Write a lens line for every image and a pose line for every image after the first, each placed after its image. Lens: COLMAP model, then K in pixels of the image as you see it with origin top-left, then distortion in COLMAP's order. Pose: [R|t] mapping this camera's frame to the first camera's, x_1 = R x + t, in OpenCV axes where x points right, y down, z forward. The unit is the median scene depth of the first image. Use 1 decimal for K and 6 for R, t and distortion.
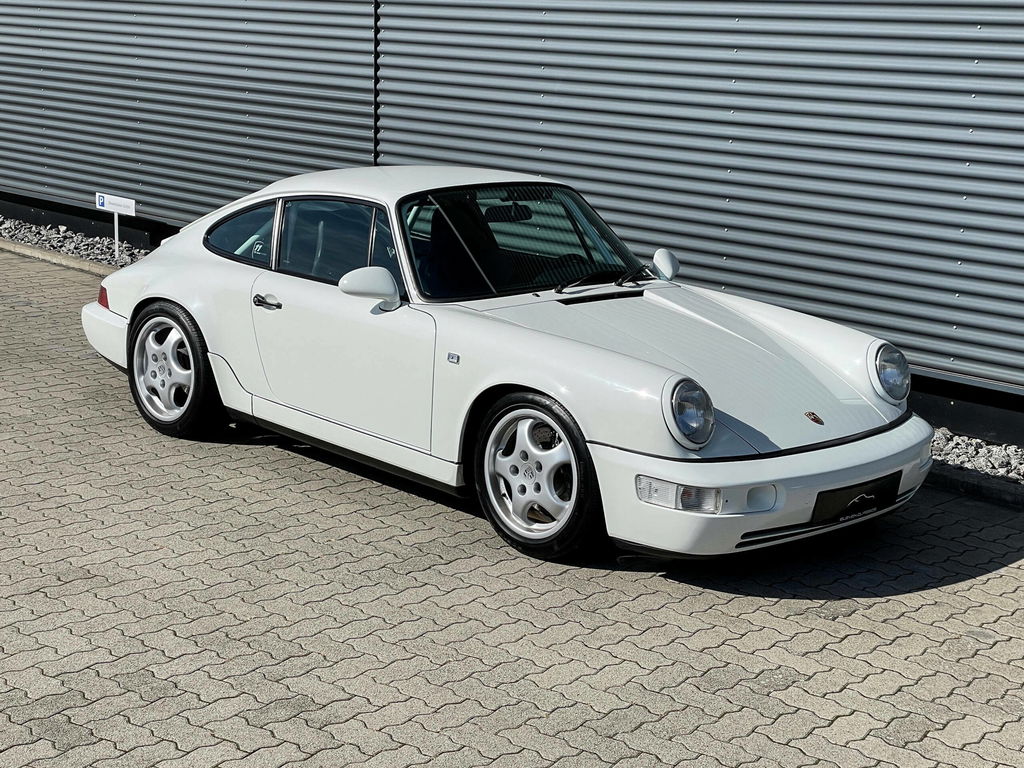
lens RADIAL K [[1598.4, 0, 523.1], [0, 1598.4, 394.4], [0, 0, 1]] dist [0.088015, 0.000000]
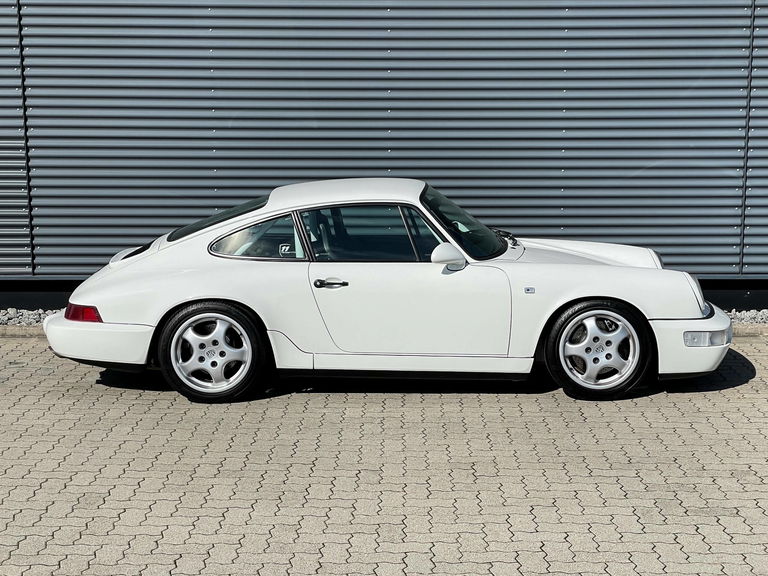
lens RADIAL K [[1198.8, 0, 389.0], [0, 1198.8, 297.2], [0, 0, 1]] dist [0.088015, 0.000000]
pose [[0.723947, -0.158935, 0.671297, -0.890238], [0.183929, 0.982344, 0.034224, -0.077796], [-0.664884, 0.098694, 0.740397, 0.209672]]
